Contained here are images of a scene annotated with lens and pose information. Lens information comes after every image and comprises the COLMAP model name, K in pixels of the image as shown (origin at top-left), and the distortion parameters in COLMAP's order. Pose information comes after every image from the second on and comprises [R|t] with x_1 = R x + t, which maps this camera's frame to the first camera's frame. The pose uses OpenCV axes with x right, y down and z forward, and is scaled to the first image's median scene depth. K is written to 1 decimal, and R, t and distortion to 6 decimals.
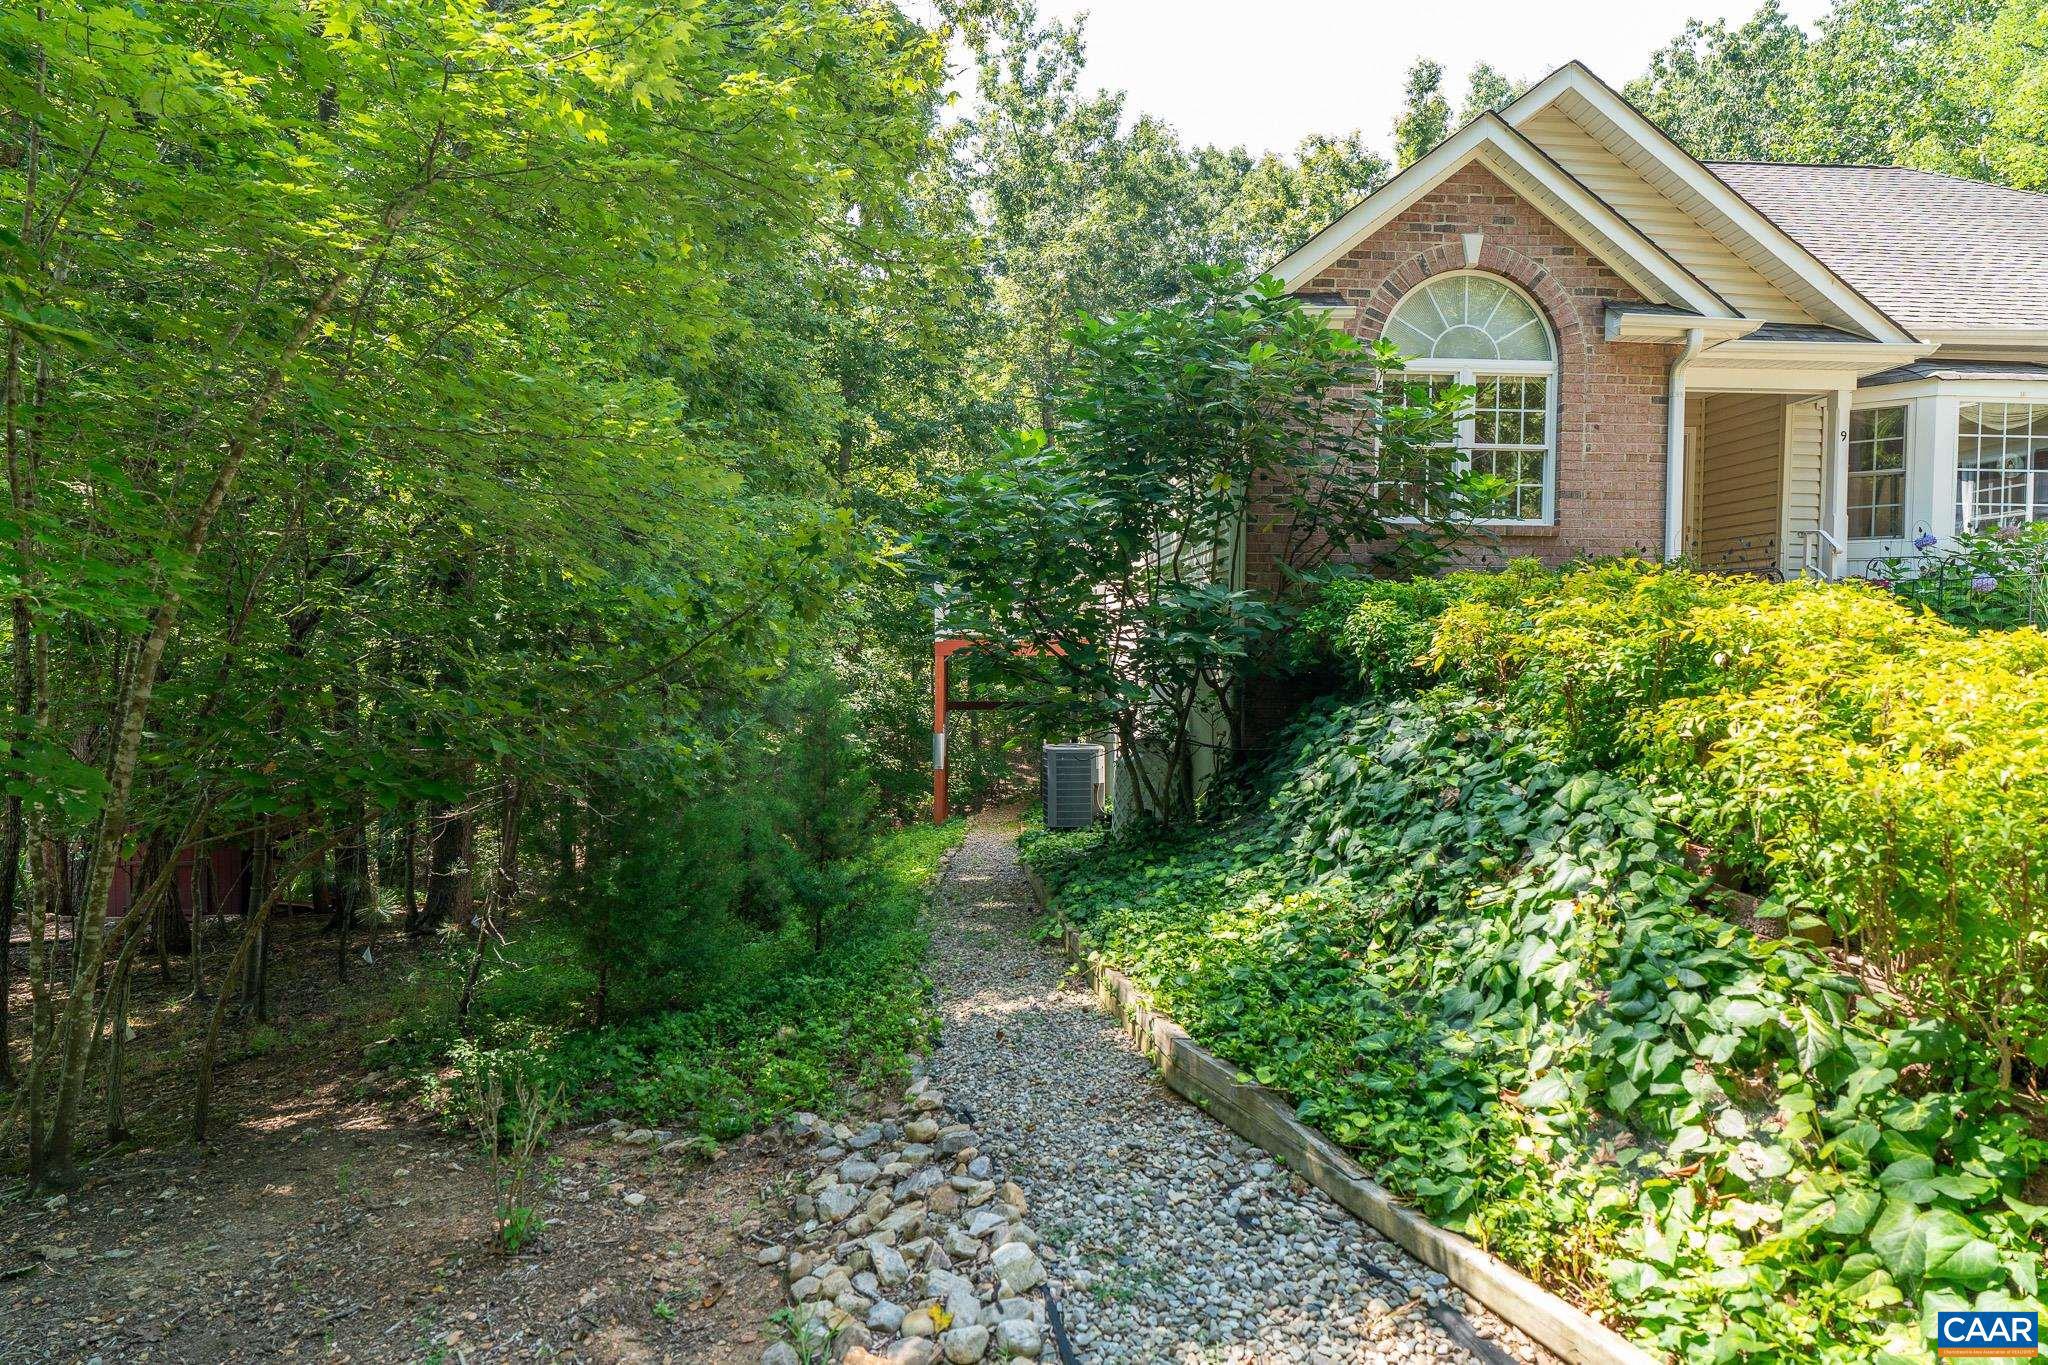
lens RADIAL K [[1109.8, 0, 1020.5], [0, 1109.8, 670.3], [0, 0, 1]] dist [-0.001793, 0.000069]
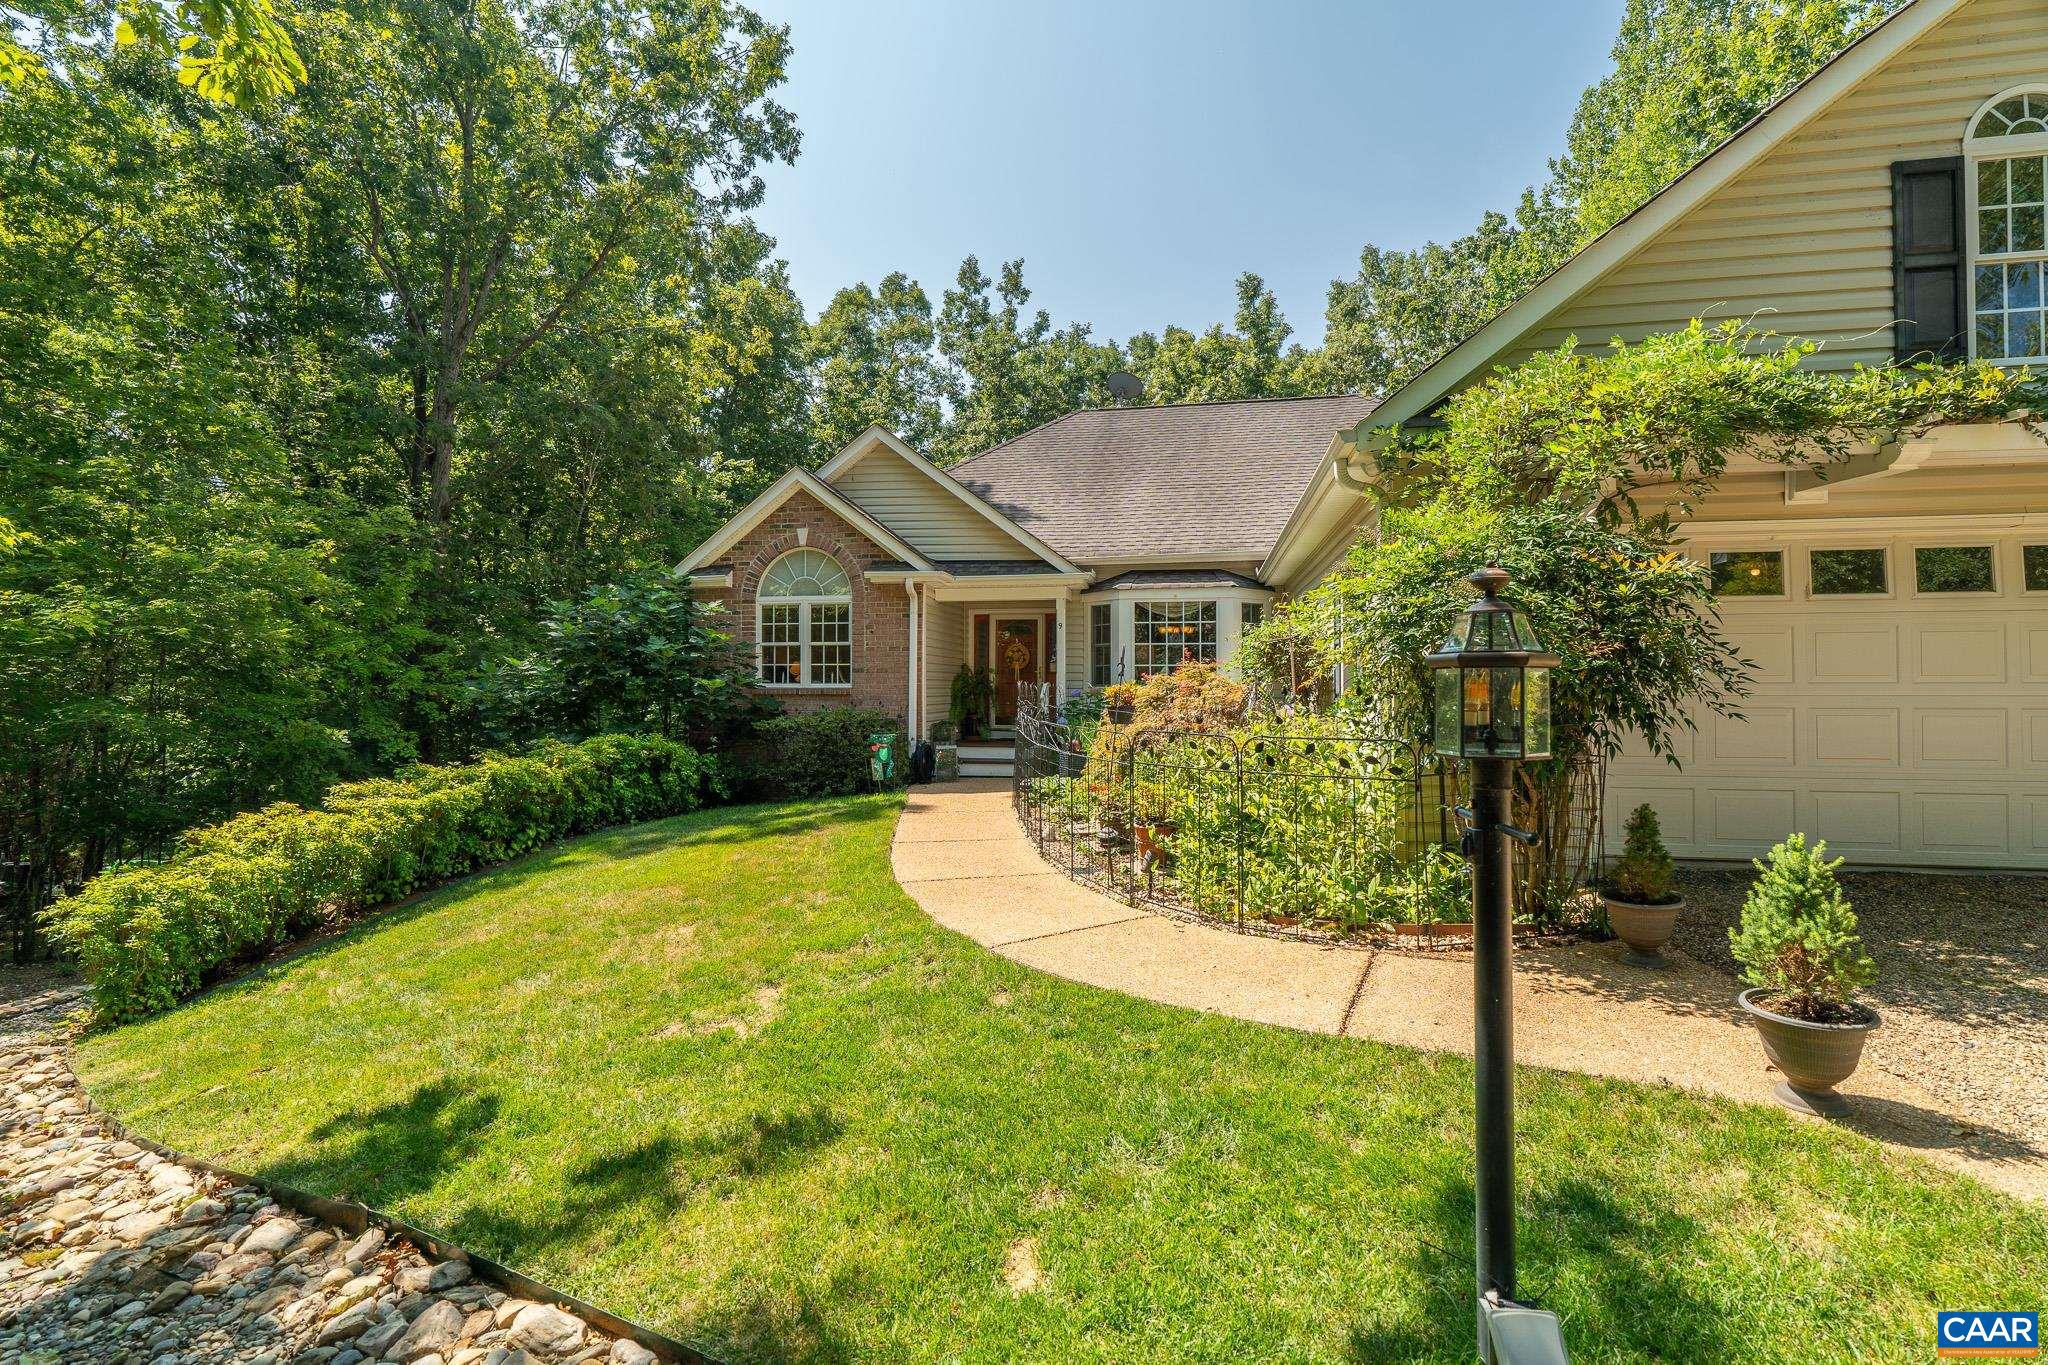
lens RADIAL K [[911.3, 0, 1024.1], [0, 911.3, 675.2], [0, 0, 1]] dist [-0.003071, 0.001975]
pose [[0.972272, -0.008960, -0.233680, 1.030411], [0.001808, 0.999524, -0.030805, -0.098921], [0.233845, 0.029529, 0.971825, -0.333927]]
